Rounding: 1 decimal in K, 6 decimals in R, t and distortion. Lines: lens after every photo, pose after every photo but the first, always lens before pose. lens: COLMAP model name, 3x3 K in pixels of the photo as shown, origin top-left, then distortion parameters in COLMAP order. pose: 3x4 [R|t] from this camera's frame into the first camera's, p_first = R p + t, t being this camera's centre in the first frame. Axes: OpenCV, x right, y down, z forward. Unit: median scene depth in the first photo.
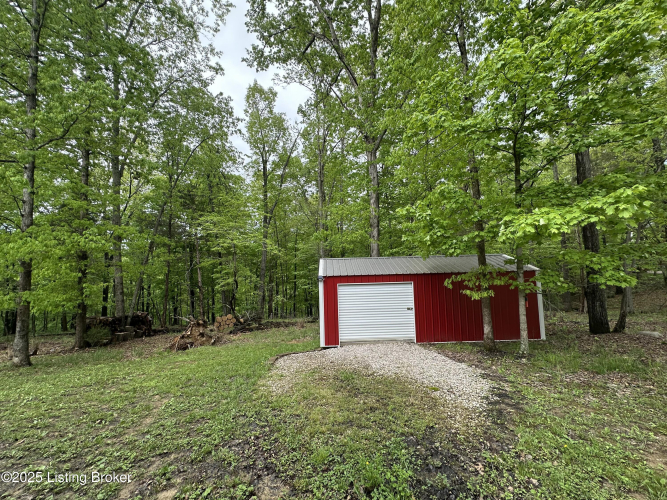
lens RADIAL K [[262.3, 0, 334.7], [0, 262.3, 249.6], [0, 0, 1]] dist [-0.001266, -0.000120]
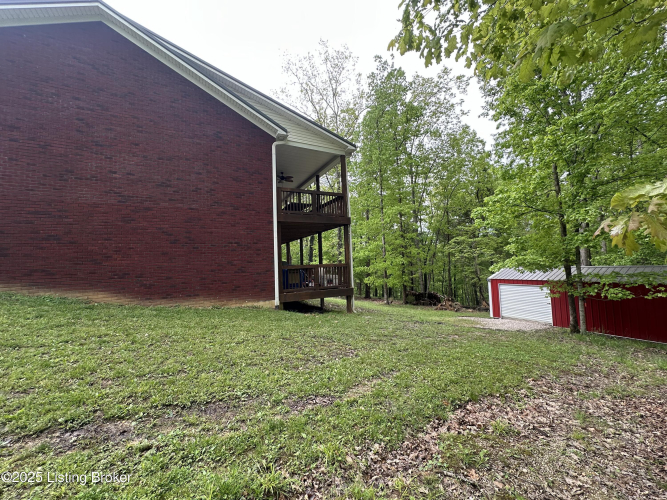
lens RADIAL K [[262.3, 0, 334.7], [0, 262.3, 249.6], [0, 0, 1]] dist [-0.001266, -0.000120]
pose [[0.455769, -0.045684, -0.888925, 1.077550], [0.081108, 0.996659, -0.009635, -0.167125], [0.886395, -0.067707, 0.457951, -0.759608]]
